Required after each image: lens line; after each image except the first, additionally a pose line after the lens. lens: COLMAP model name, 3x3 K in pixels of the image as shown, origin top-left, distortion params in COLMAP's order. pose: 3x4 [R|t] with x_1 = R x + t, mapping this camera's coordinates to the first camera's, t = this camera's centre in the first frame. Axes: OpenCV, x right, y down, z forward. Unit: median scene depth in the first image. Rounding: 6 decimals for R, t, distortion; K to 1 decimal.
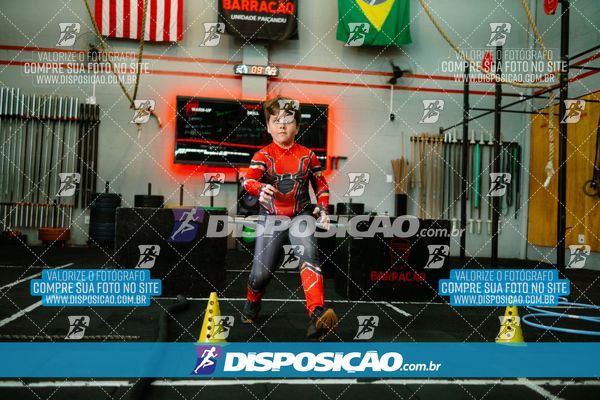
lens RADIAL K [[615.6, 0, 303.1], [0, 615.6, 195.4], [0, 0, 1]] dist [0.025833, 0.000000]
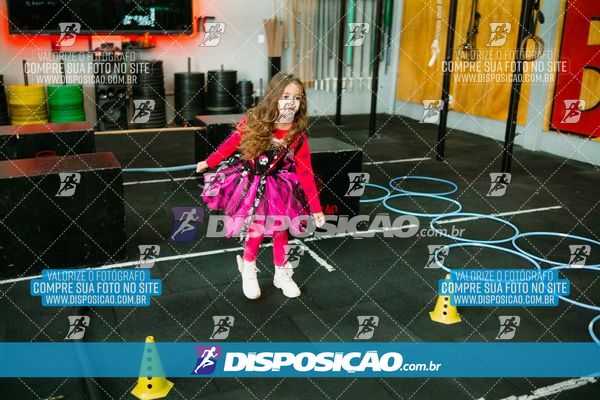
lens RADIAL K [[615.6, 0, 297.3], [0, 615.6, 191.7], [0, 0, 1]] dist [0.025833, 0.000000]
pose [[0.970205, -0.087330, 0.225998, -0.037789], [0.014630, 0.952195, 0.305141, -0.092855], [-0.241842, -0.292743, 0.925102, 0.062335]]
